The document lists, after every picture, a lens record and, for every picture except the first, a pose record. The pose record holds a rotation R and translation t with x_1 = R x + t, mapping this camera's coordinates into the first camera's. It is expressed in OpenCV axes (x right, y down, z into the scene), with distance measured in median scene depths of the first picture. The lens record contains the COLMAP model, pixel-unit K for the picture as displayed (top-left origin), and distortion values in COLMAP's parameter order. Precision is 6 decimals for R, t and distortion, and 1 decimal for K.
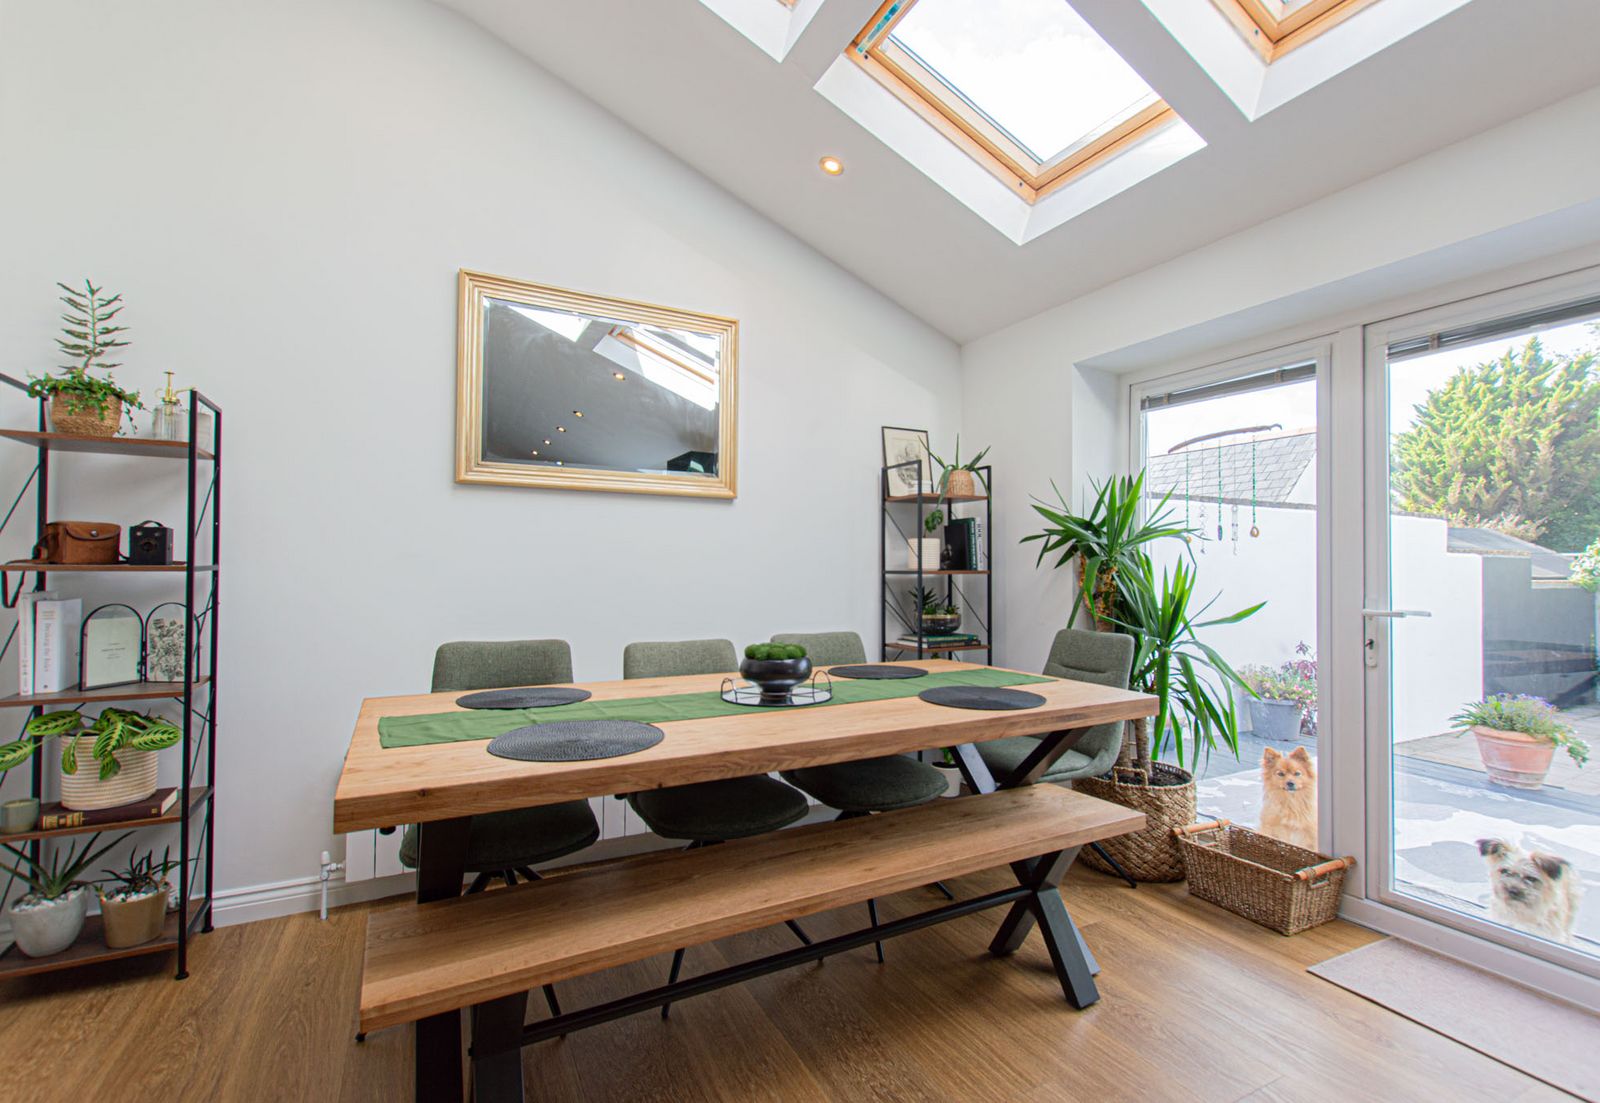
lens RADIAL K [[750.3, 0, 831.9], [0, 750.3, 554.0], [0, 0, 1]] dist [-0.001751, -0.001979]
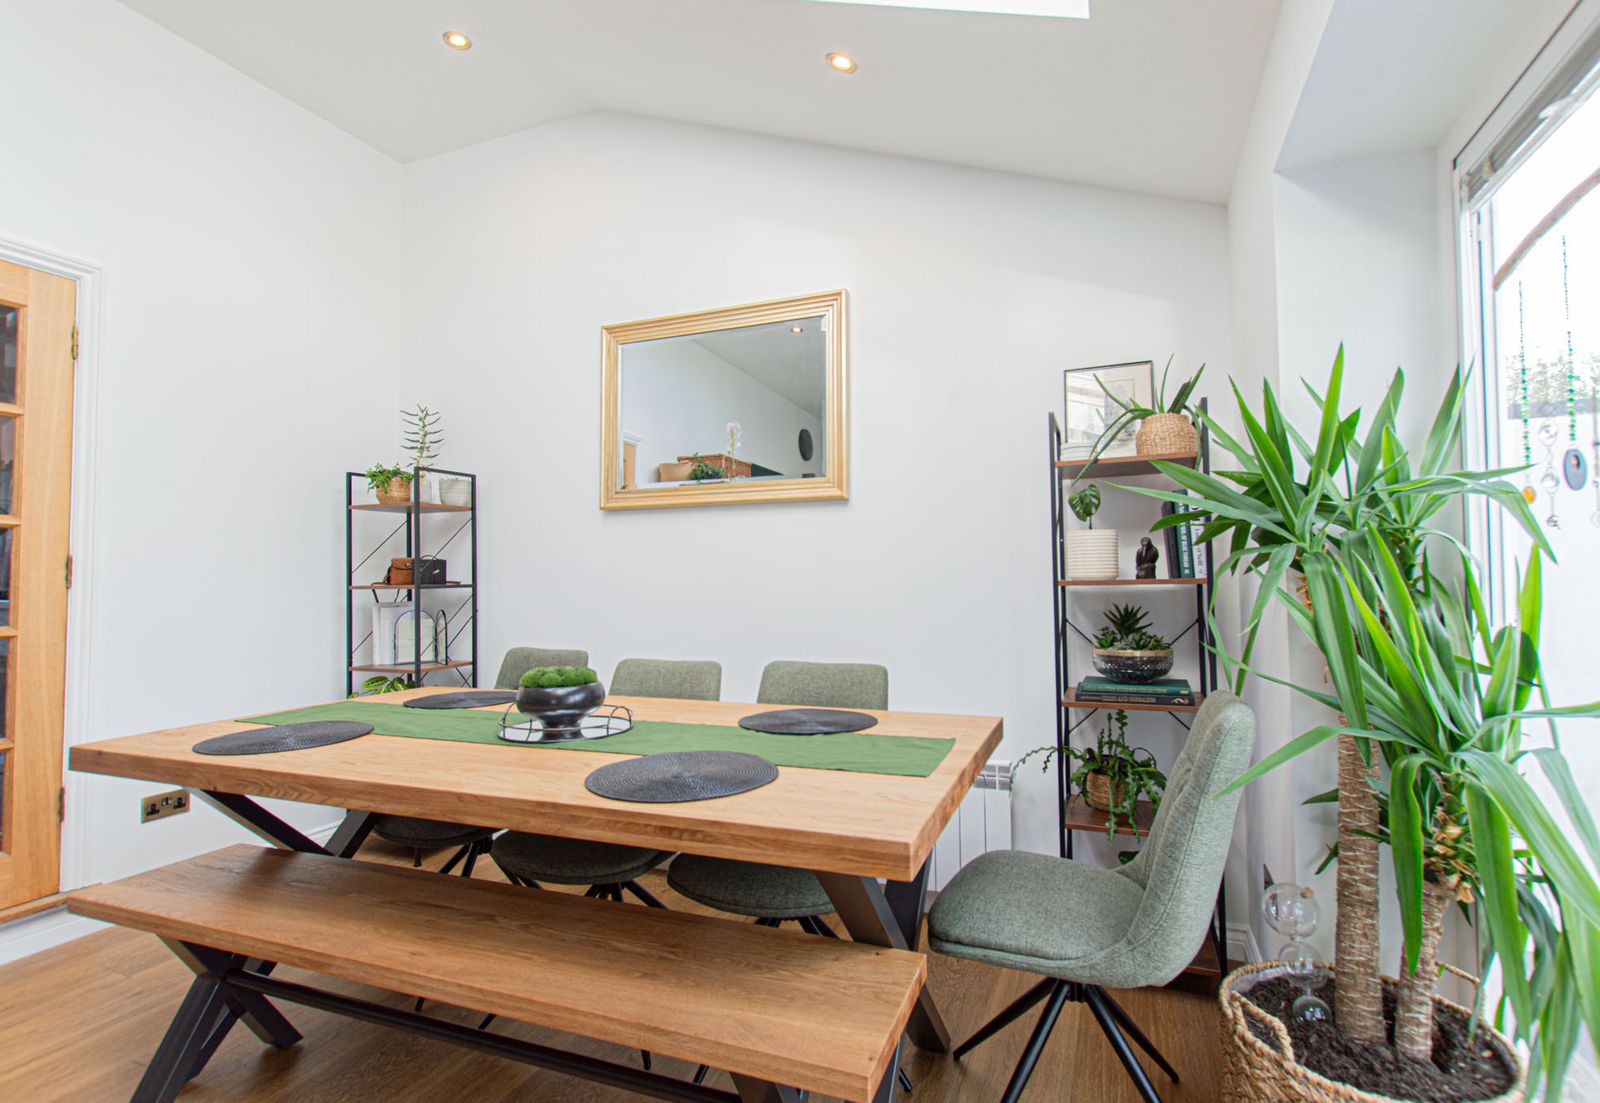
lens RADIAL K [[805.0, 0, 806.6], [0, 805.0, 561.3], [0, 0, 1]] dist [-0.019886, -0.000411]
pose [[0.640593, -0.034552, -0.767103, 0.527815], [0.038971, 0.999163, -0.012461, 0.005925], [0.766891, -0.021912, 0.641403, 0.393525]]
